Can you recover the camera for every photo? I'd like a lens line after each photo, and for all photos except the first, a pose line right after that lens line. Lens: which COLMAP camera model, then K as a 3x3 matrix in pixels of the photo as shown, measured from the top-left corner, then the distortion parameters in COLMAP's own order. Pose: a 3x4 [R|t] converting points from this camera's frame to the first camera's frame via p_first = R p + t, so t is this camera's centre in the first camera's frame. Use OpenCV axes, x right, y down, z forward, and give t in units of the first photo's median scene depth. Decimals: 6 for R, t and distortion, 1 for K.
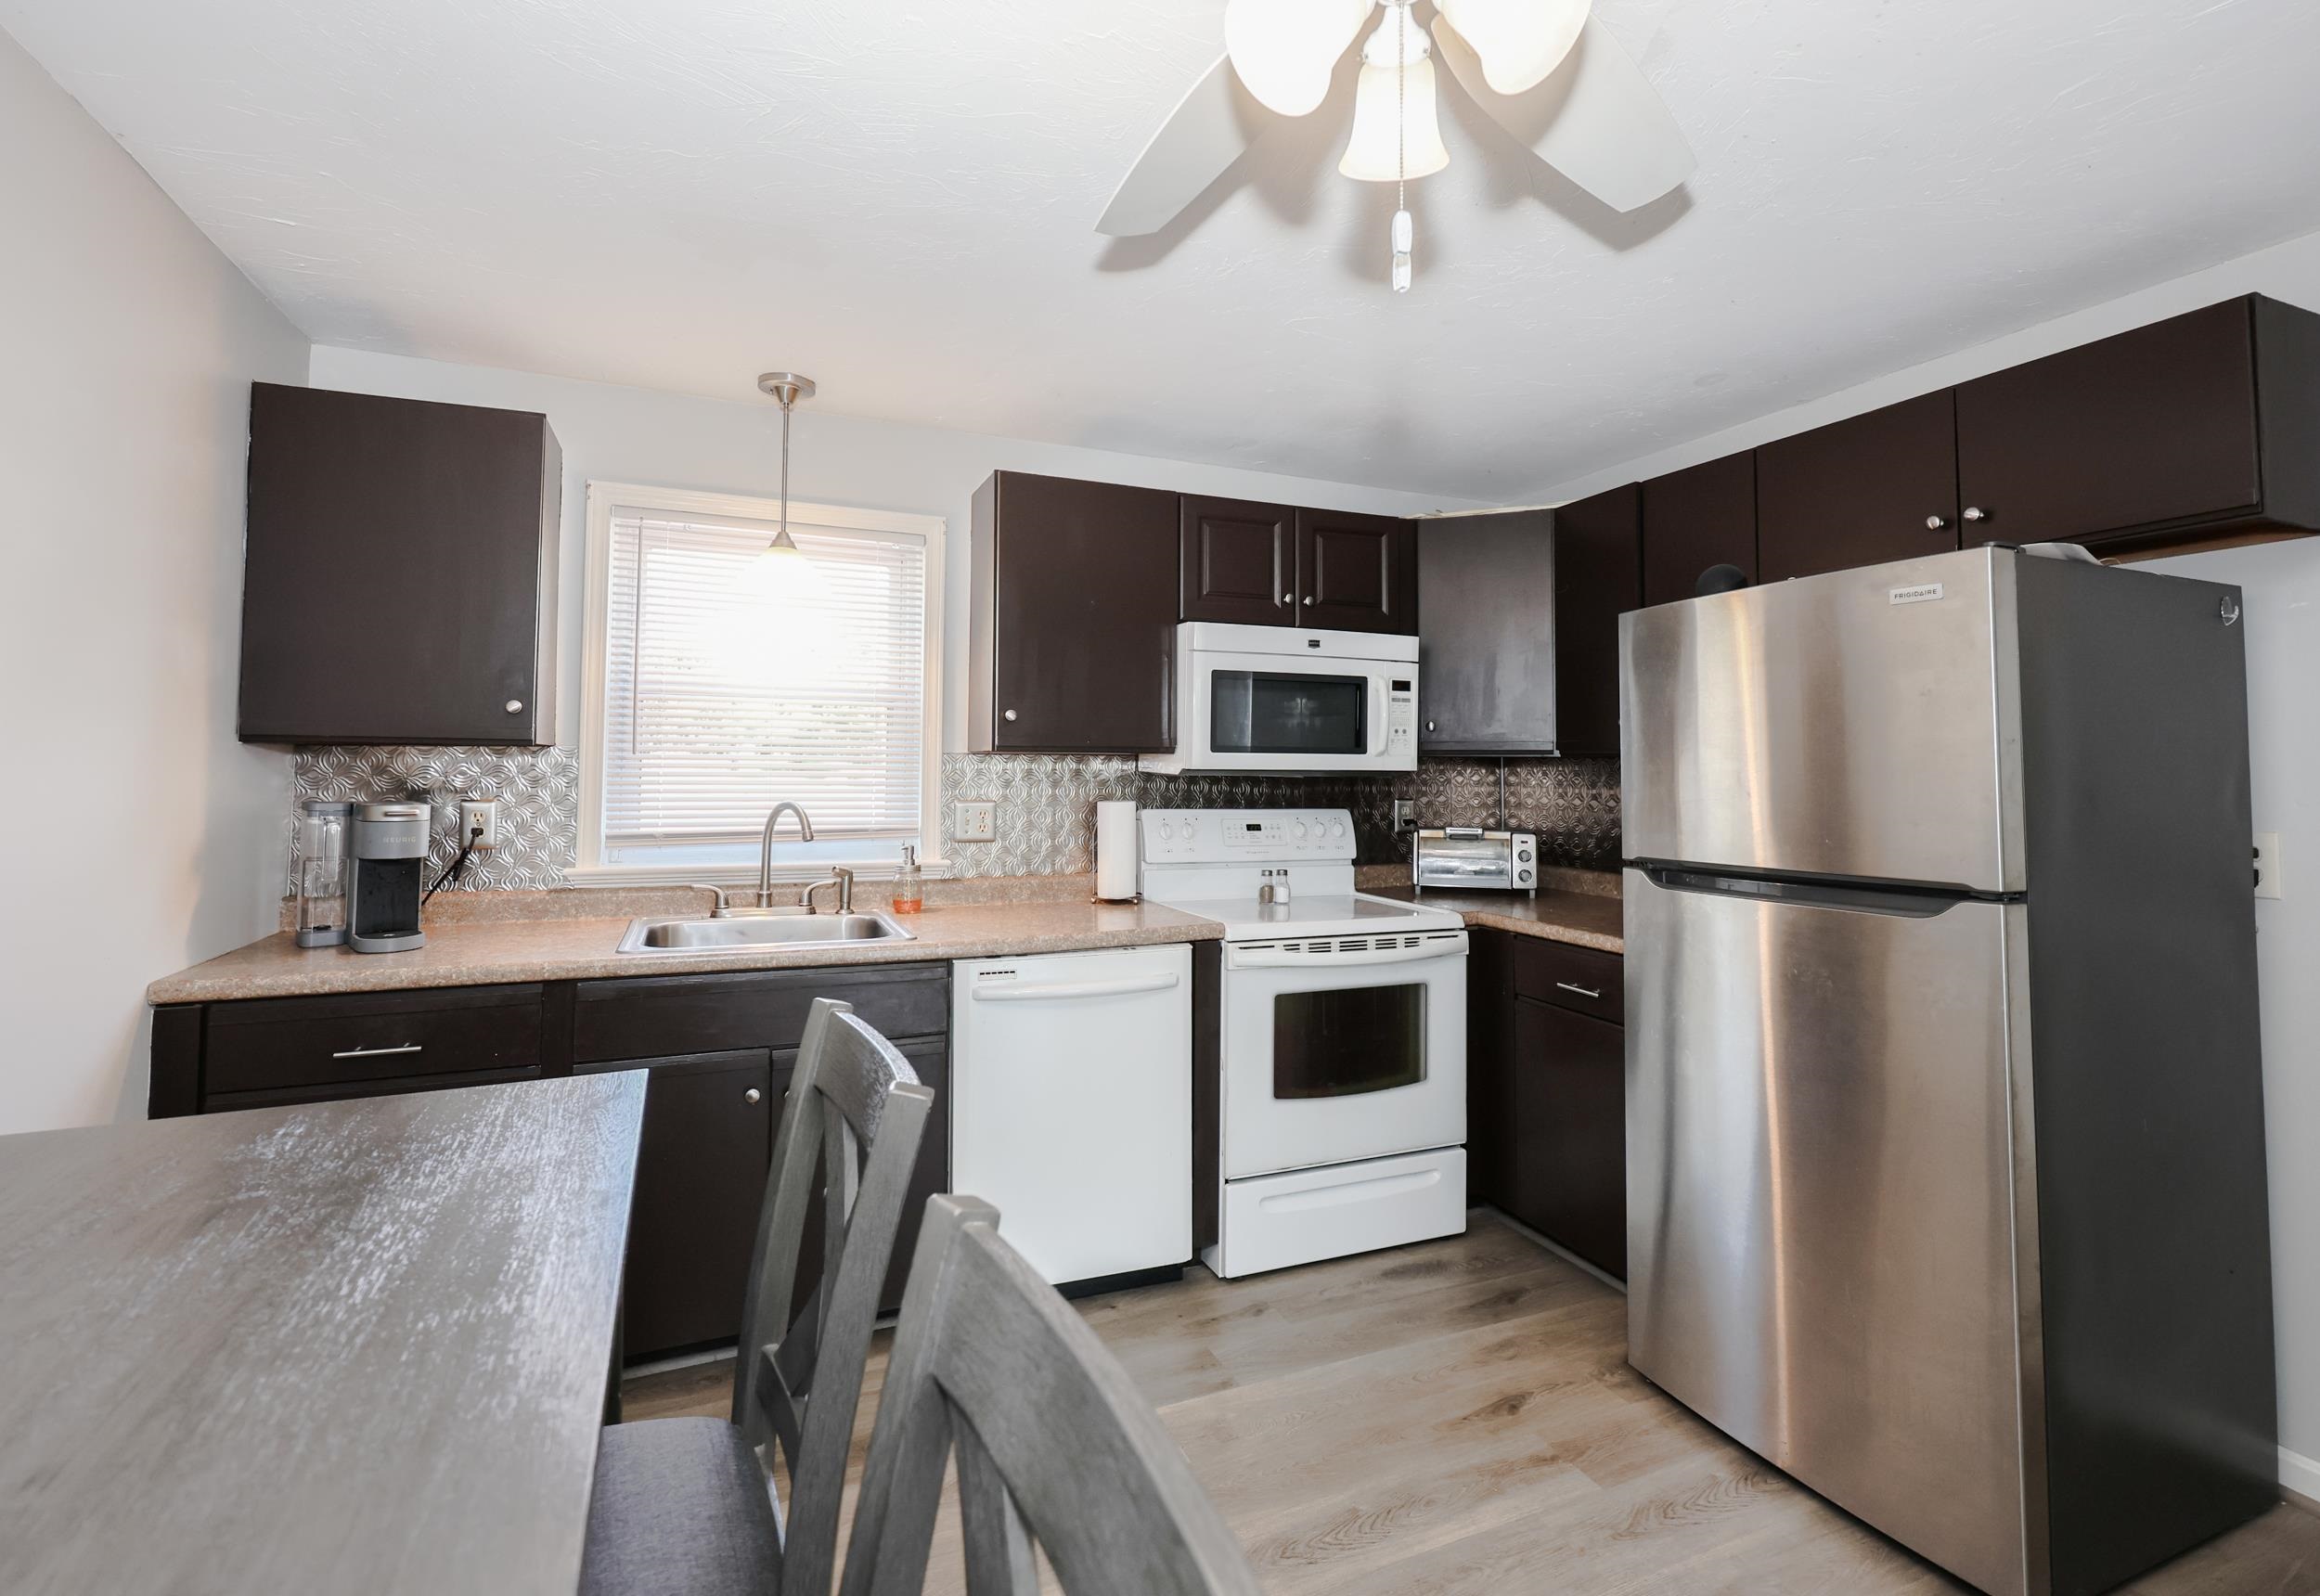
lens RADIAL K [[1064.9, 0, 1191.2], [0, 1064.9, 728.1], [0, 0, 1]] dist [0.012273, 0.000549]
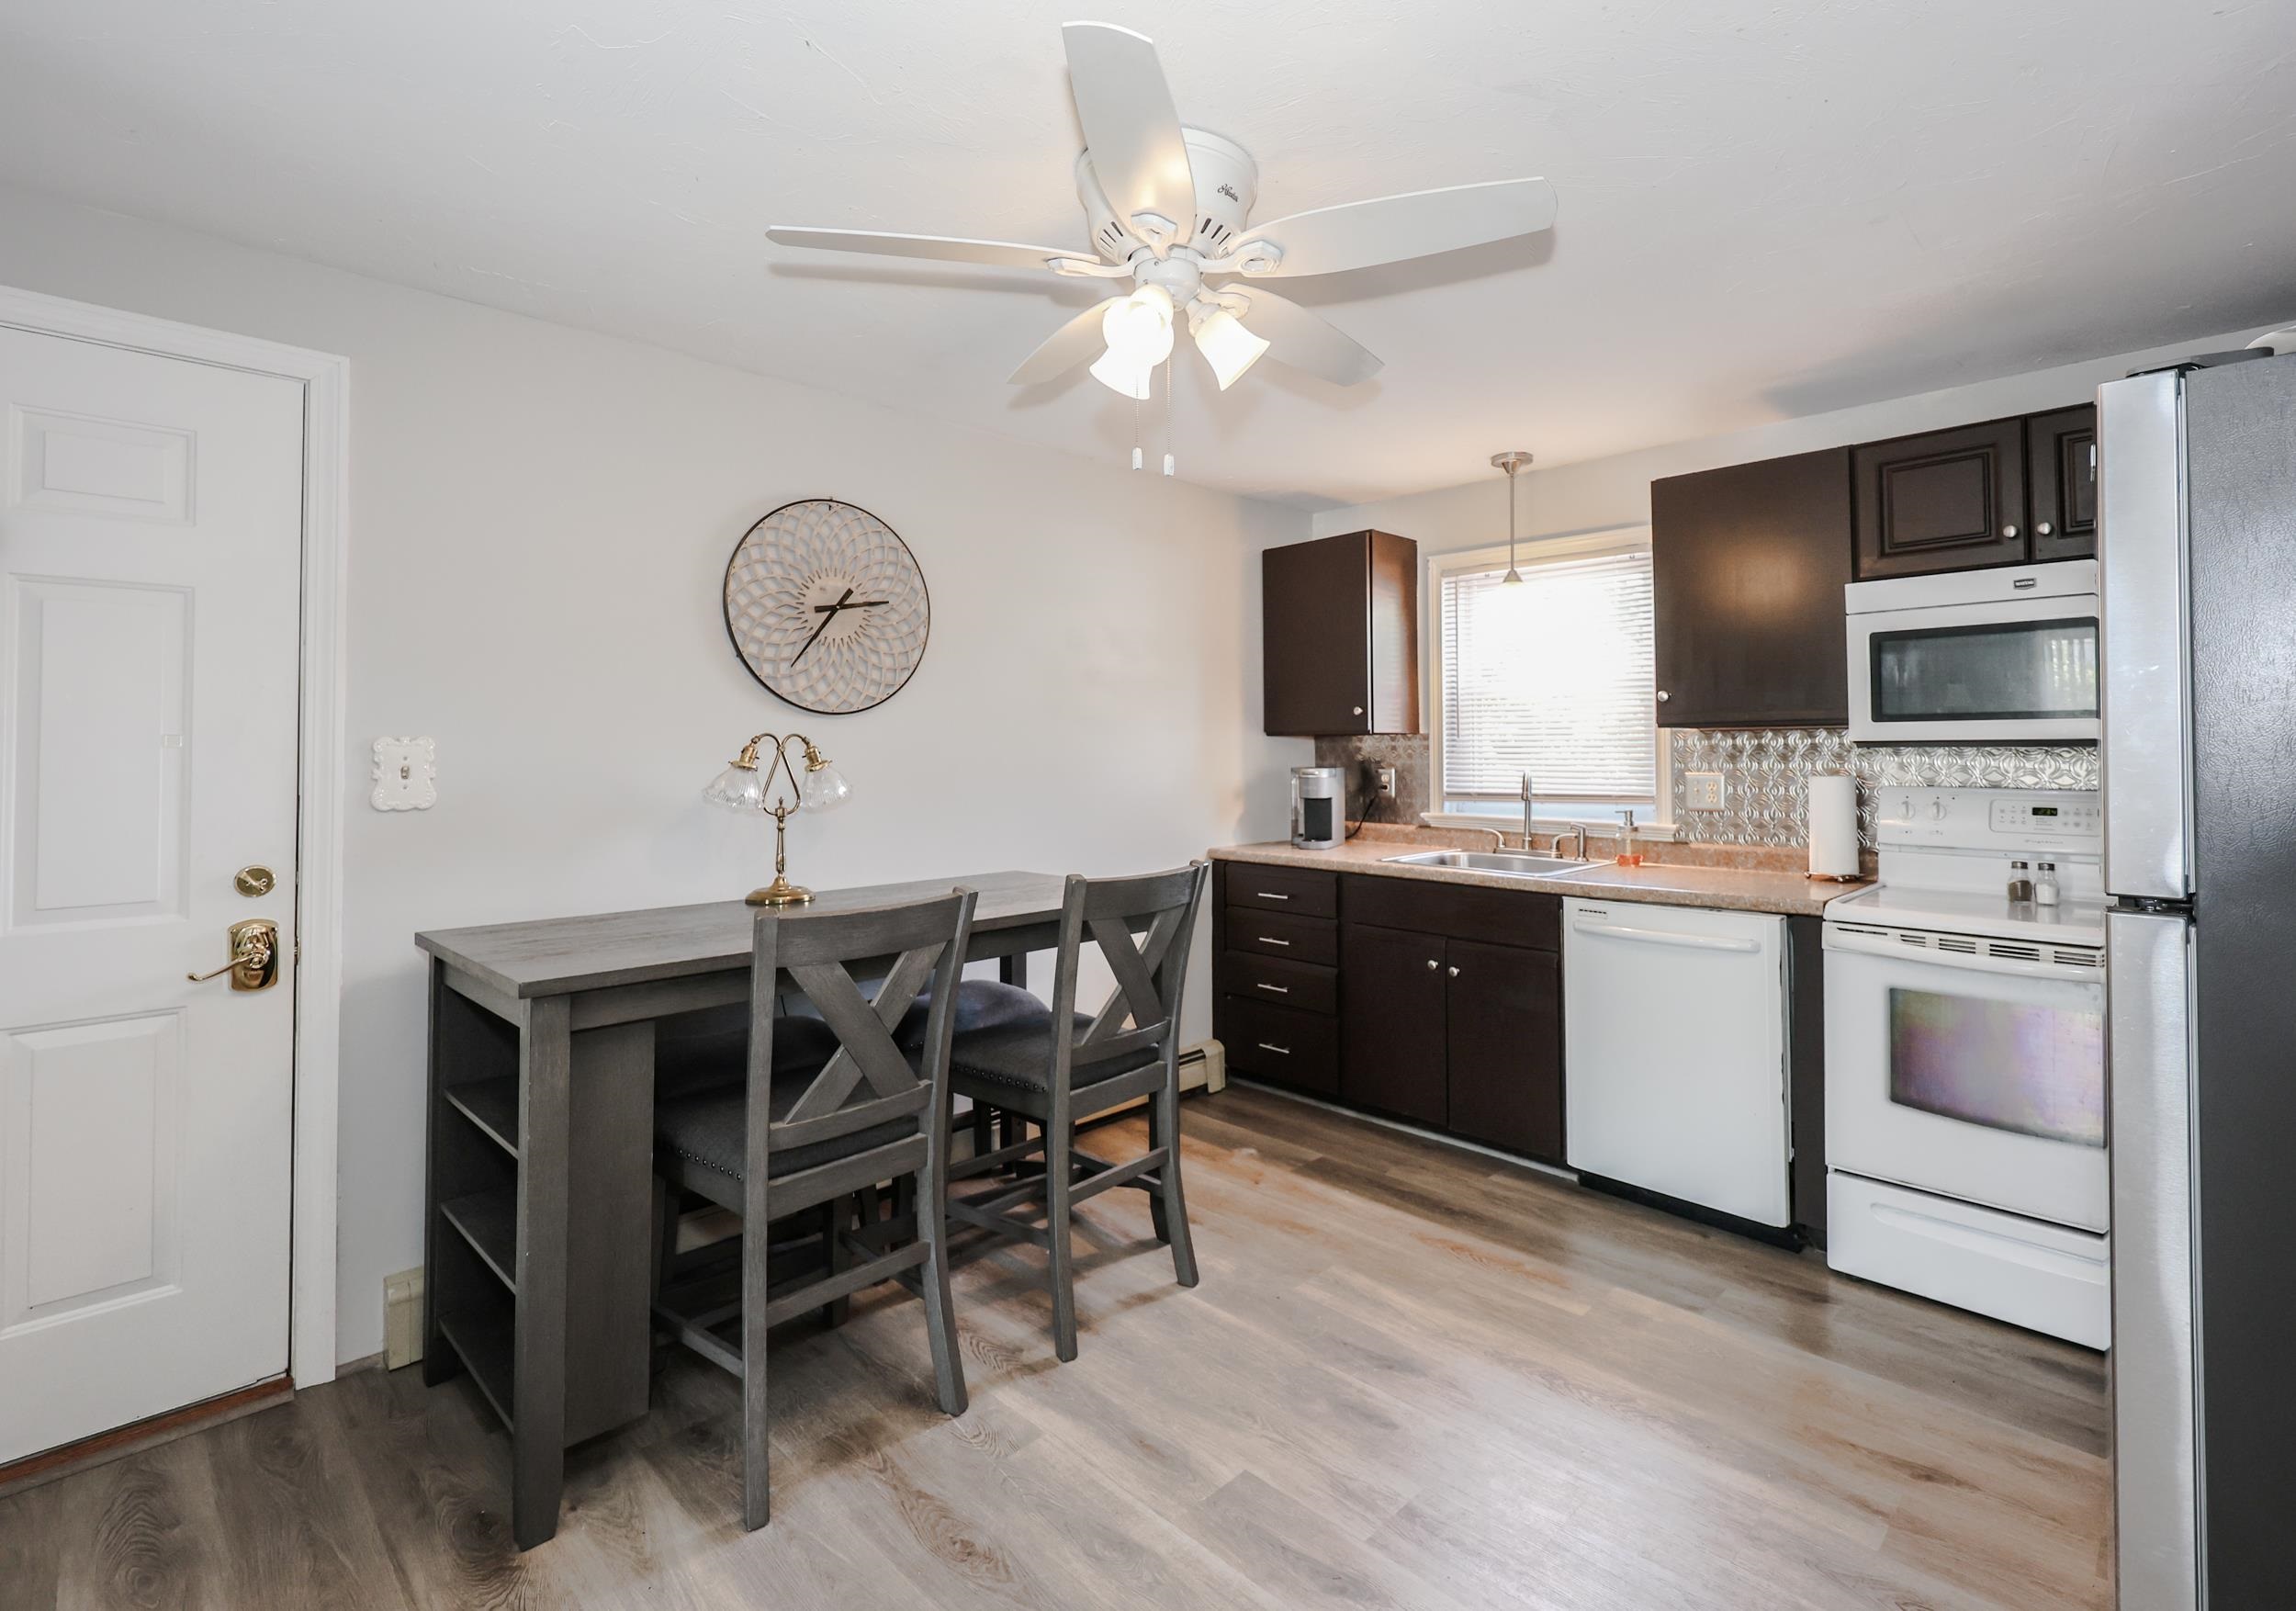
lens RADIAL K [[1060.1, 0, 1229.8], [0, 1060.1, 734.9], [0, 0, 1]] dist [0.002901, 0.000354]
pose [[0.399436, -0.024881, -0.916423, 0.687087], [0.039462, 0.999172, -0.009928, 0.022550], [0.915911, -0.032198, 0.400088, 0.133555]]
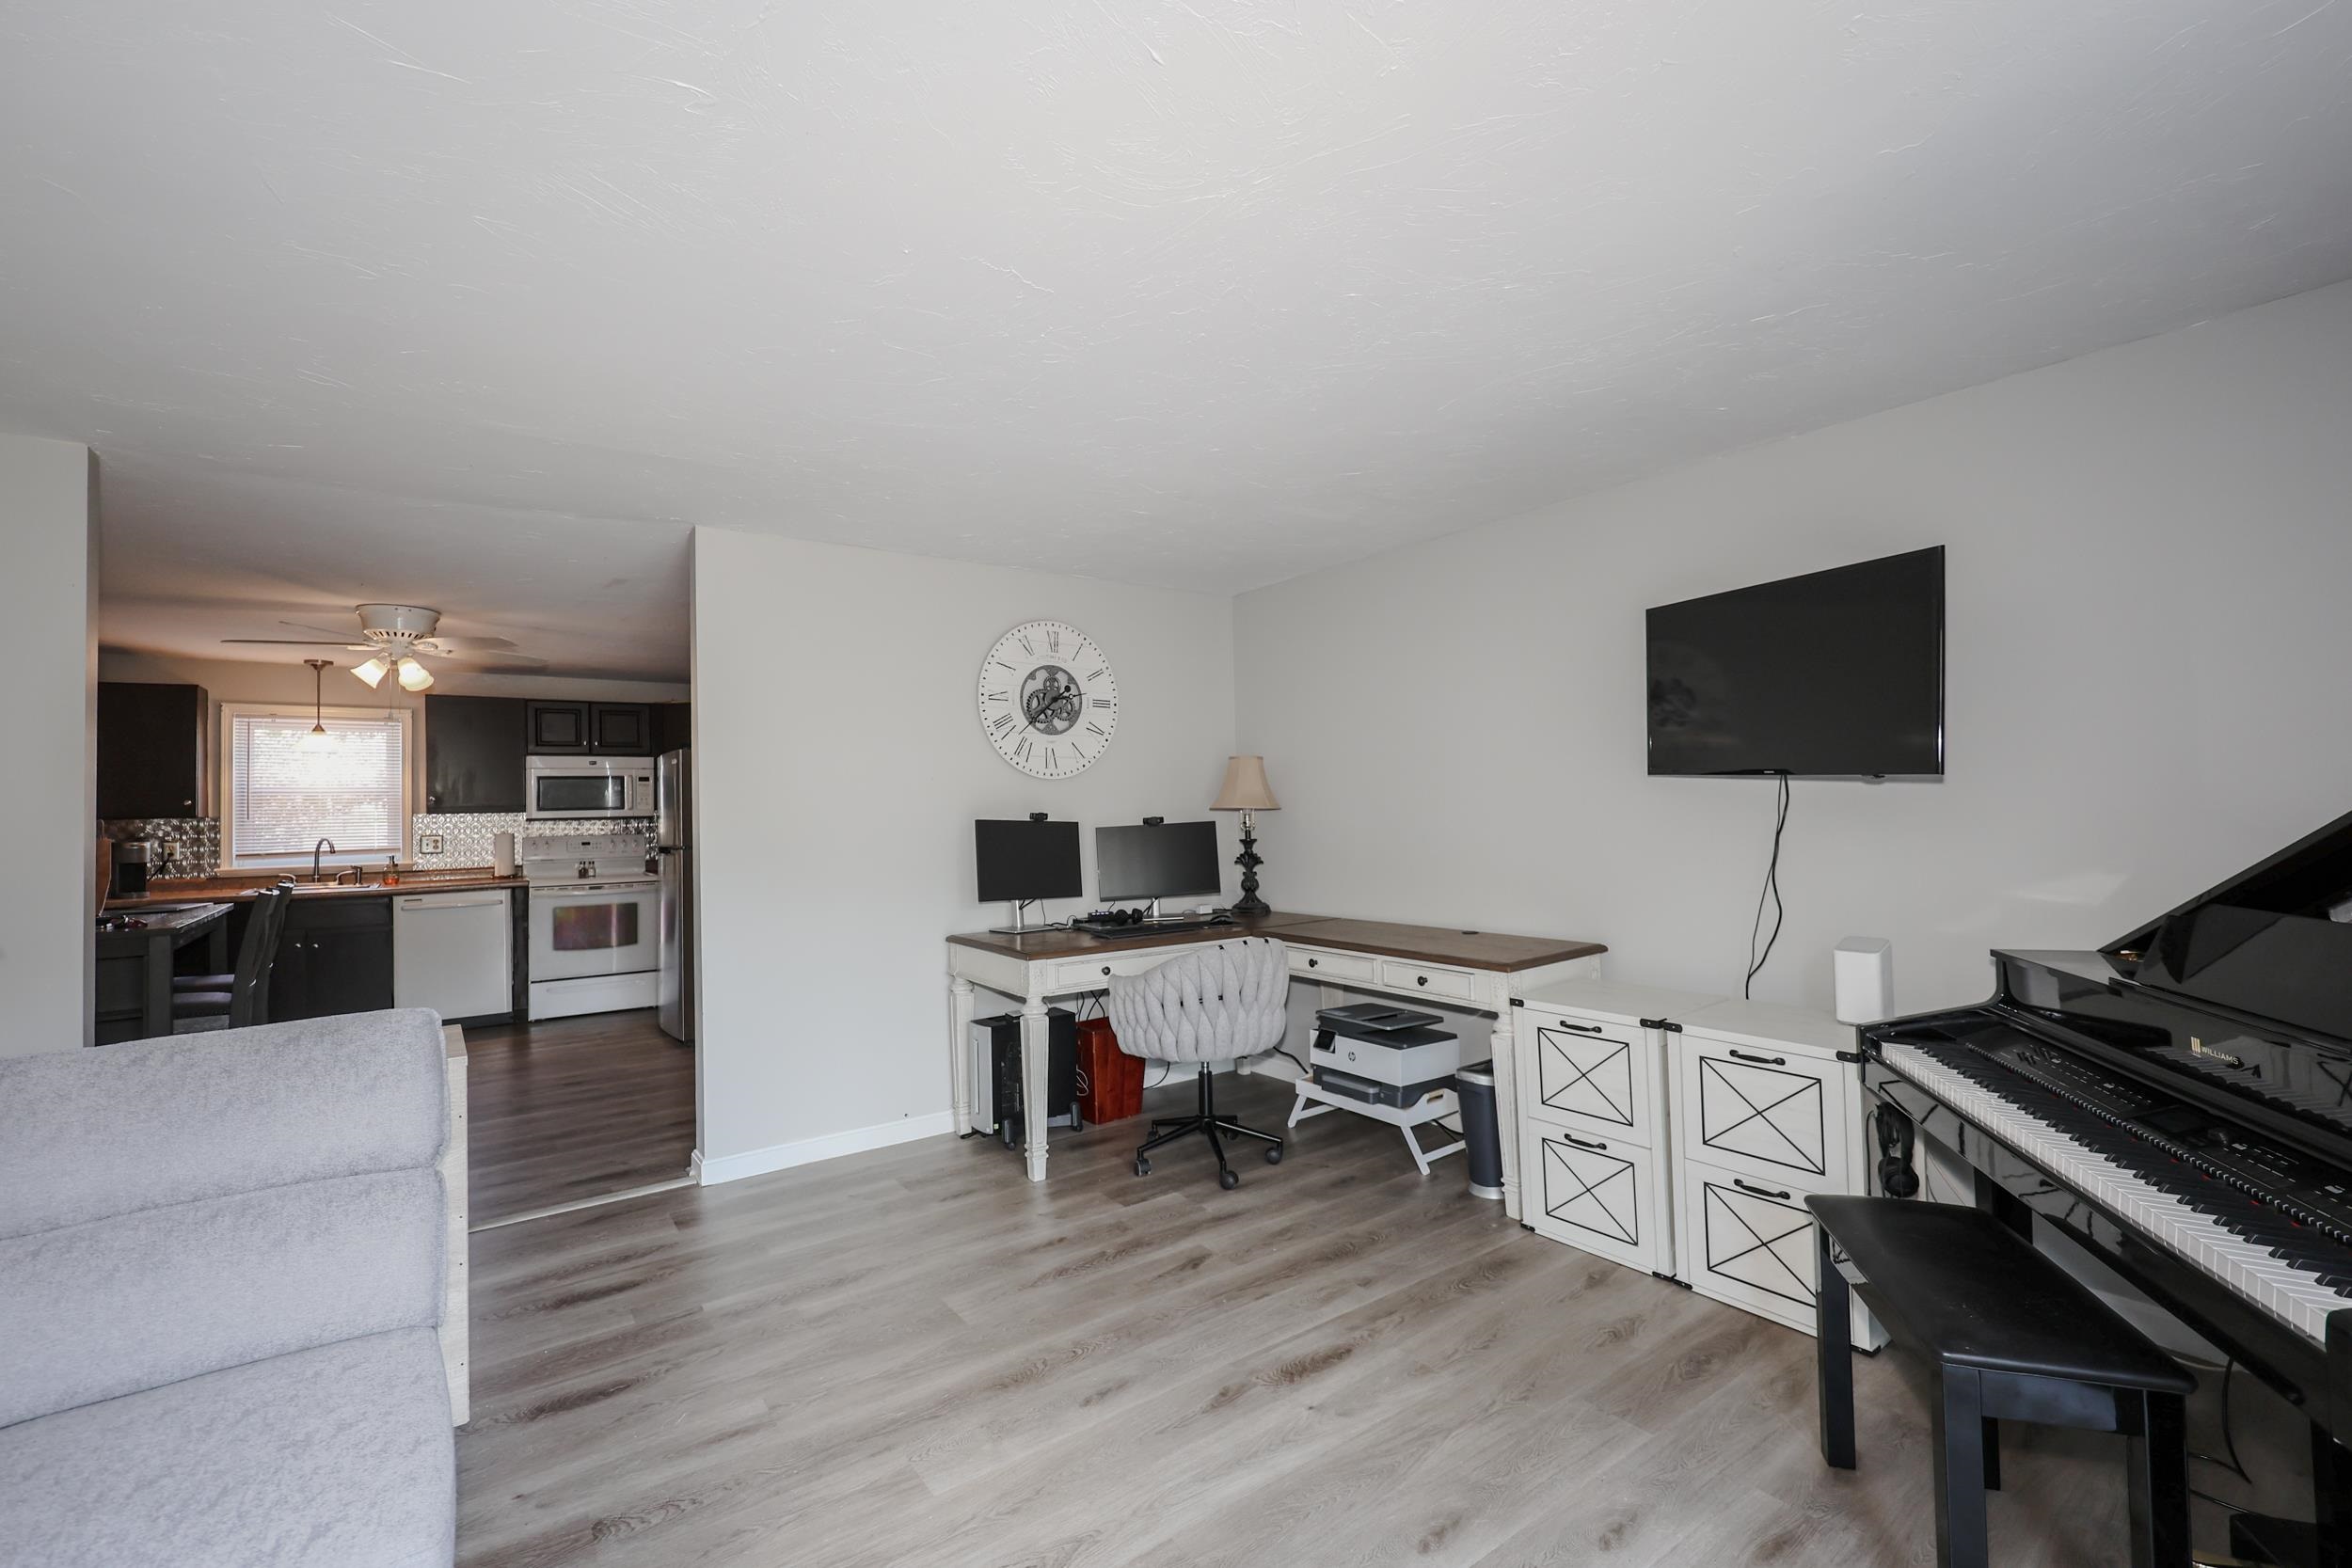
lens RADIAL K [[990.8, 0, 1166.5], [0, 990.8, 785.6], [0, 0, 1]] dist [0.000468, 0.000499]
pose [[0.975627, -0.026504, 0.217830, 0.976297], [0.025177, 0.999644, 0.008865, -0.018897], [-0.217988, -0.003165, 0.975946, -1.569006]]
